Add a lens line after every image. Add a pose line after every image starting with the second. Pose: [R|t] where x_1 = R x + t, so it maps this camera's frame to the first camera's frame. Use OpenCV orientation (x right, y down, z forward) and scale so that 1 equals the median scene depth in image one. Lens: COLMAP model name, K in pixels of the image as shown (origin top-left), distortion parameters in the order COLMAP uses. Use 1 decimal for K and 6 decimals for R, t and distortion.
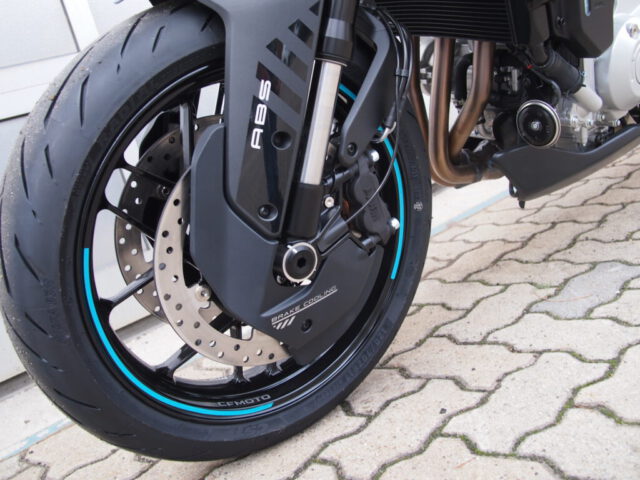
lens RADIAL K [[712.2, 0, 320.1], [0, 712.2, 233.8], [0, 0, 1]] dist [-0.019260, 0.000000]
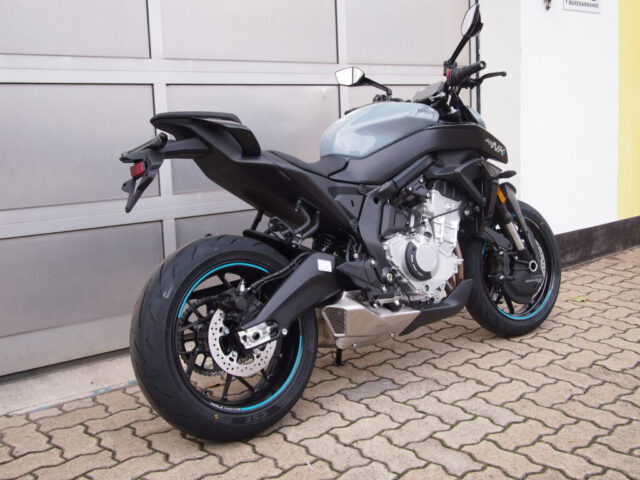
lens RADIAL K [[712.2, 0, 323.1], [0, 712.2, 242.1], [0, 0, 1]] dist [-0.019260, 0.000000]
pose [[0.964780, 0.259713, 0.041818, 0.042405], [-0.258603, 0.965513, -0.030161, -0.308478], [-0.048209, 0.018284, 0.998670, -1.419189]]
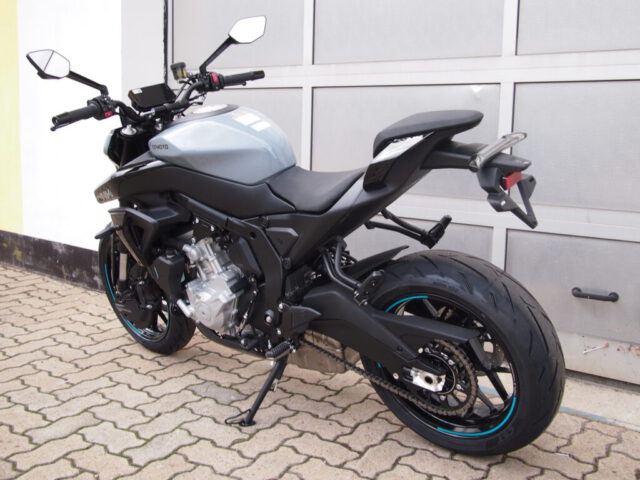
lens RADIAL K [[712.2, 0, 316.6], [0, 712.2, 237.3], [0, 0, 1]] dist [-0.019260, 0.000000]
pose [[0.199092, 0.446139, -0.872538, 2.588310], [-0.267827, 0.881237, 0.389475, -1.544155], [0.942672, 0.156148, 0.294935, 0.692639]]
